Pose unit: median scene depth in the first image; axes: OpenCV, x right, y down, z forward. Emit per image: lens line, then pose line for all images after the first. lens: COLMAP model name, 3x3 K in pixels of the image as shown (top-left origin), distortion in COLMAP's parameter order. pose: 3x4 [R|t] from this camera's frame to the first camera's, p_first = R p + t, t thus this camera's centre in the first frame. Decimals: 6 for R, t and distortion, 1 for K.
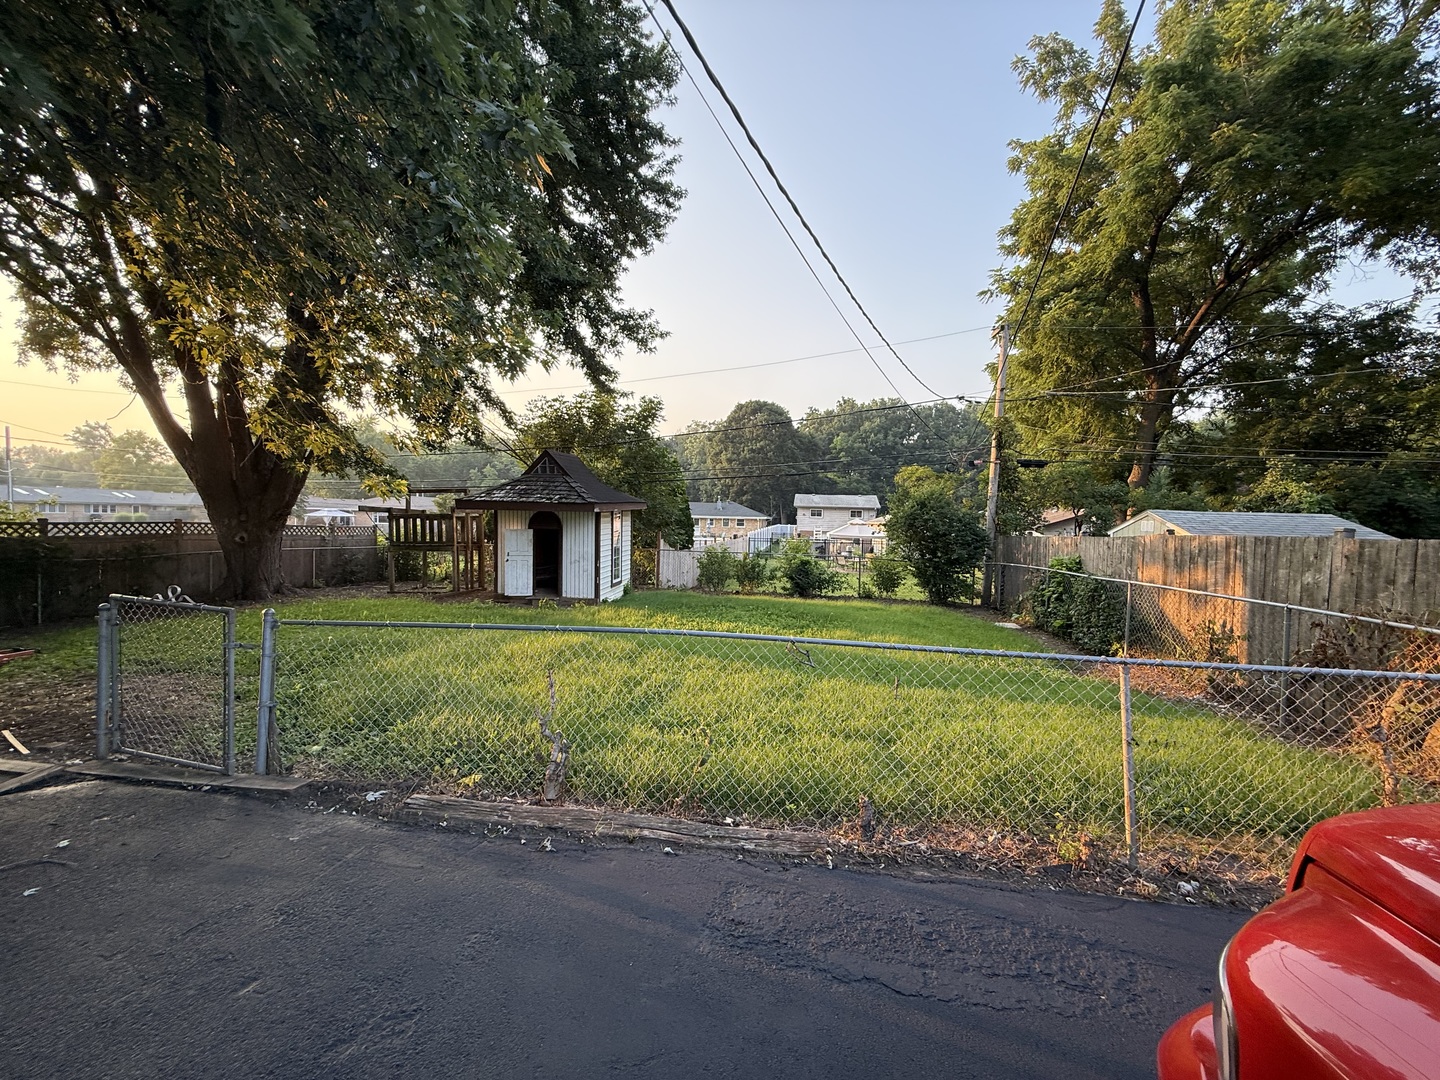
lens RADIAL K [[575.3, 0, 715.6], [0, 575.3, 536.6], [0, 0, 1]] dist [0.000043, 0.000191]
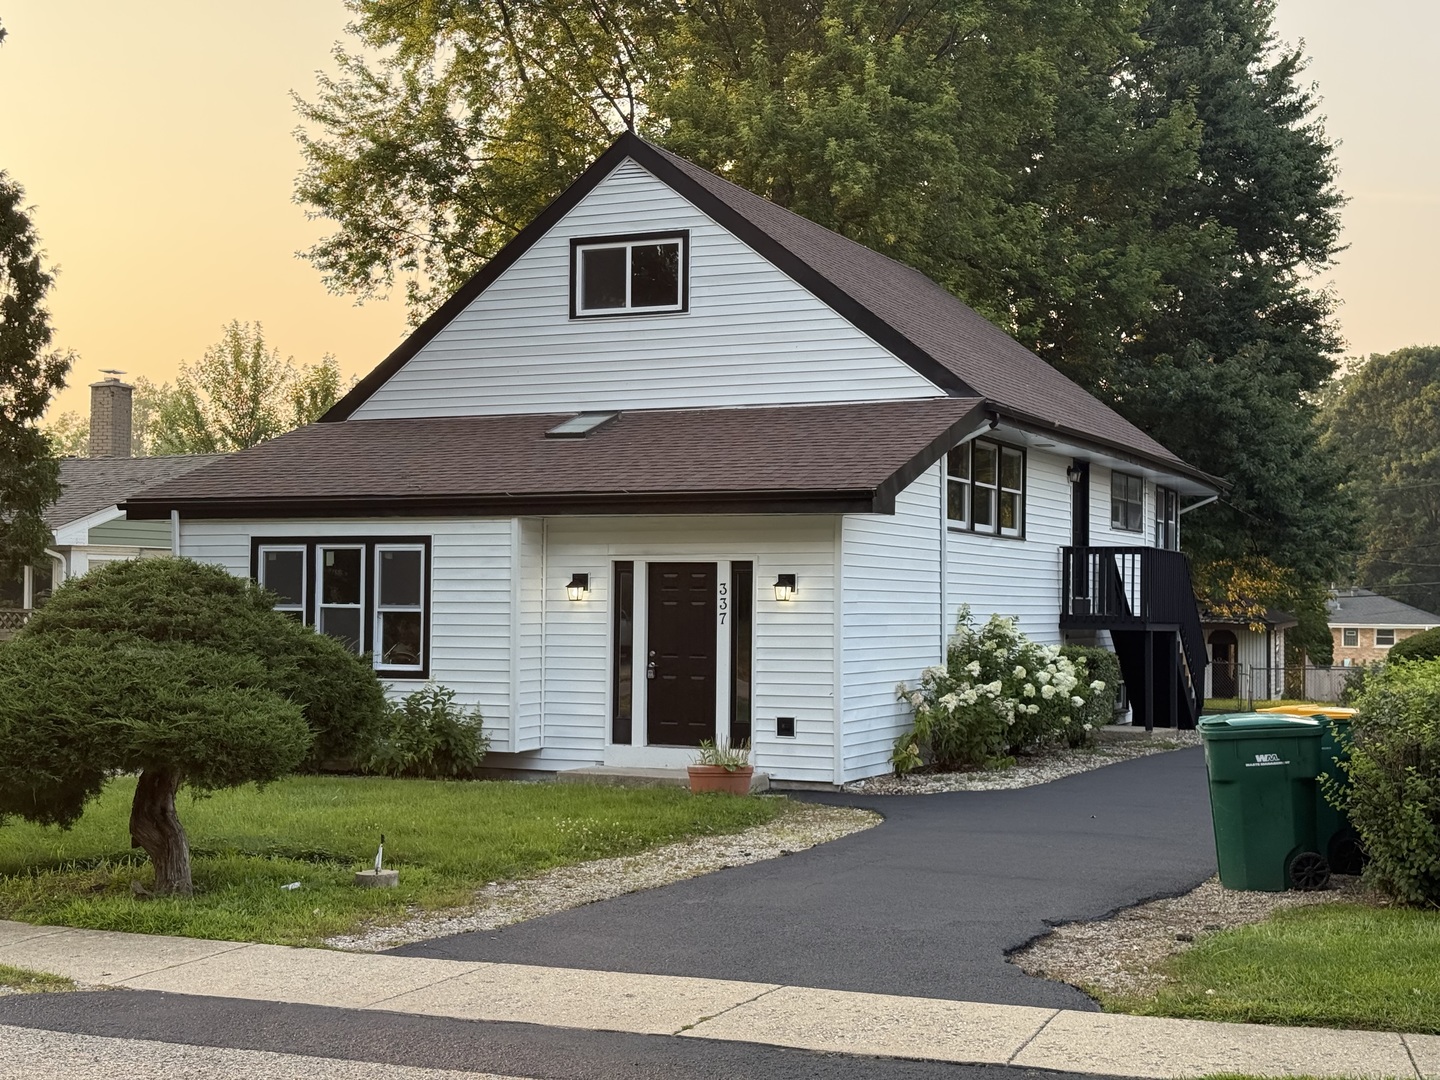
lens RADIAL K [[1953.7, 0, 717.6], [0, 1953.7, 545.1], [0, 0, 1]] dist [0.345211, -1.146385]
pose [[0.962281, -0.018446, -0.271430, -0.045125], [-0.000621, 0.997547, -0.069993, 0.019077], [0.272055, 0.067522, 0.959910, -0.878307]]
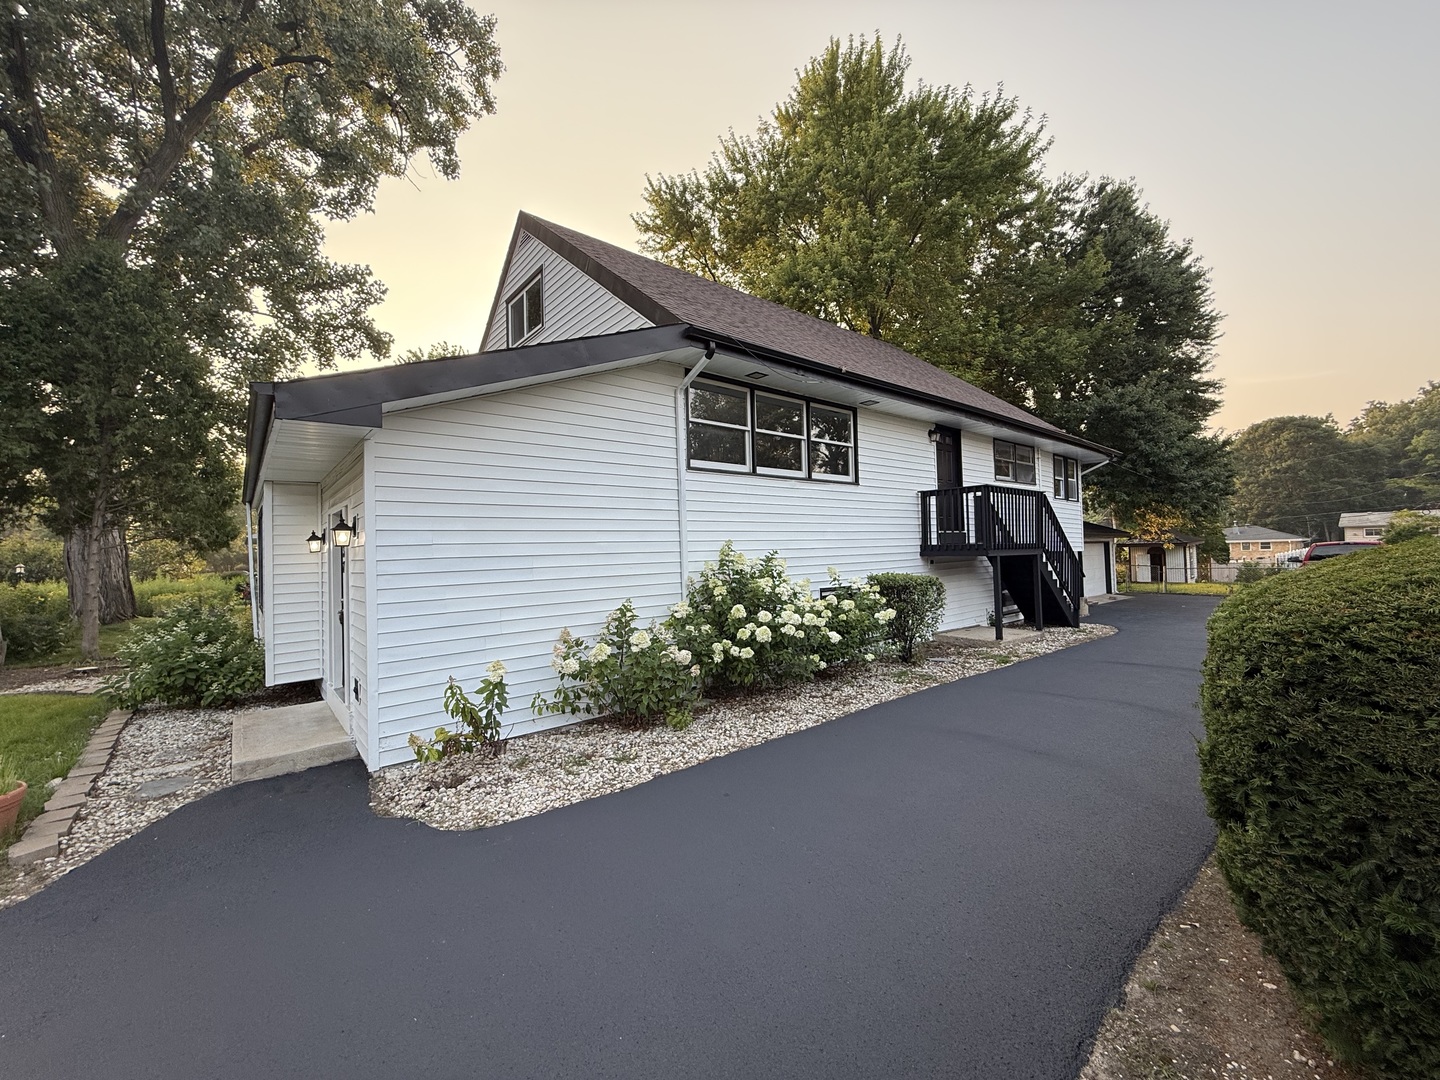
lens RADIAL K [[575.3, 0, 715.6], [0, 575.3, 536.6], [0, 0, 1]] dist [0.000043, 0.000191]
pose [[0.752054, -0.055901, -0.656726, -0.024293], [0.018573, 0.997799, -0.063664, 0.008497], [0.658839, 0.035681, 0.751437, -0.526857]]
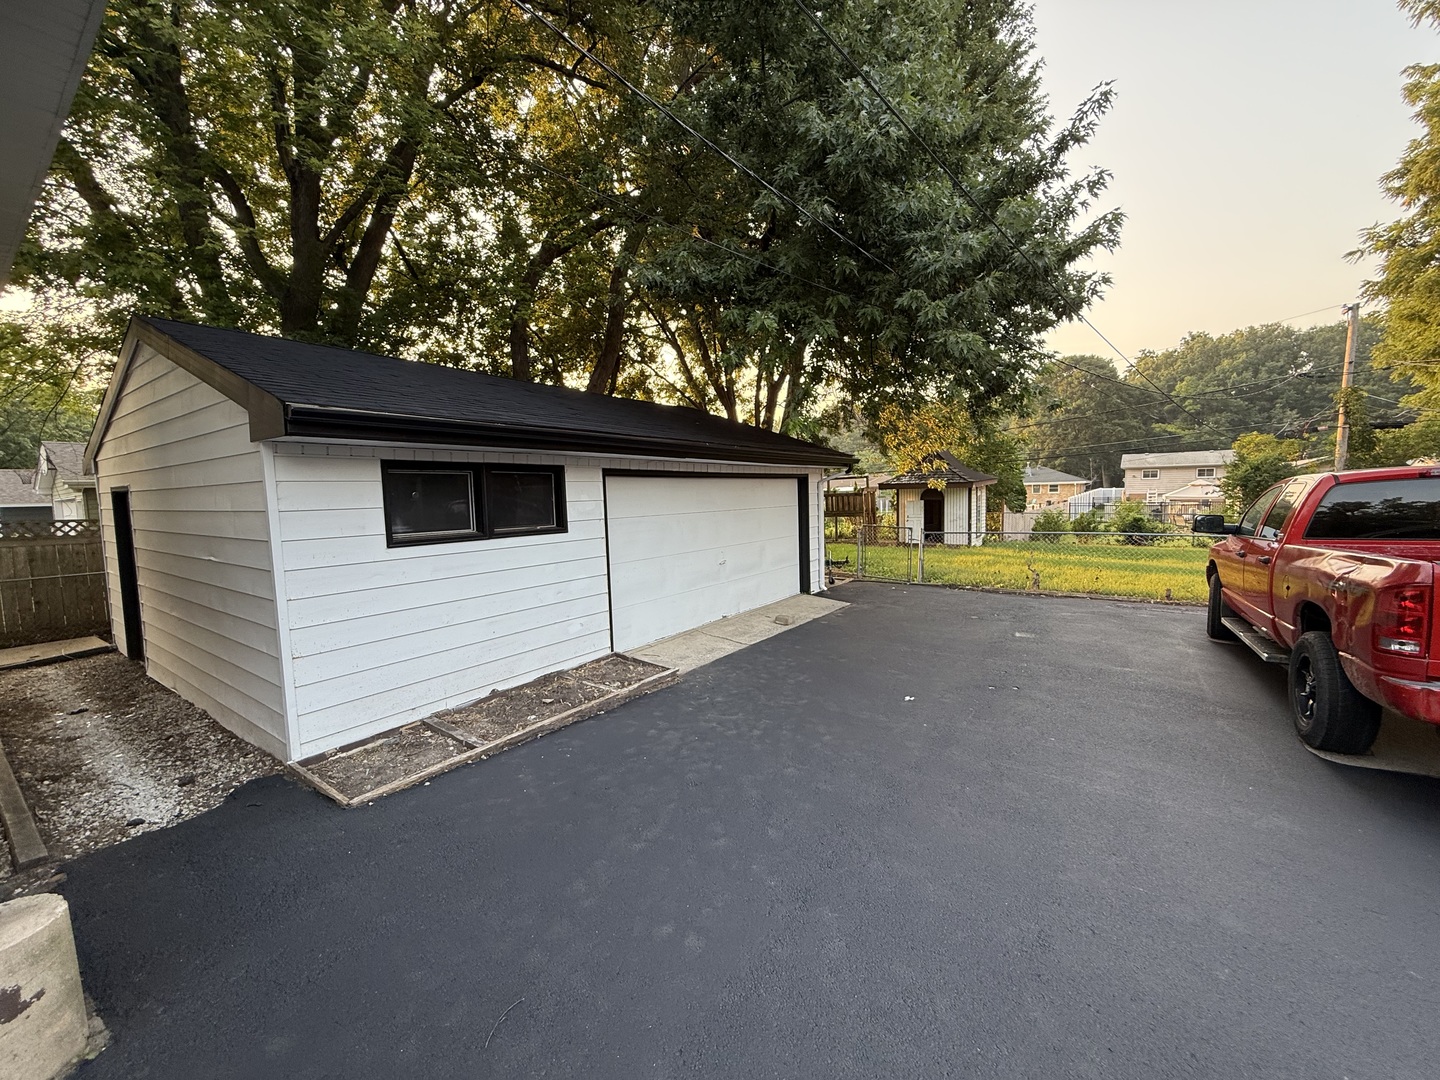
lens RADIAL K [[575.3, 0, 715.6], [0, 575.3, 536.6], [0, 0, 1]] dist [0.000043, 0.000191]
pose [[0.889308, -0.007459, -0.457248, -0.027234], [0.029214, 0.998751, 0.040527, 0.001462], [0.456374, -0.049399, 0.888416, -0.162502]]
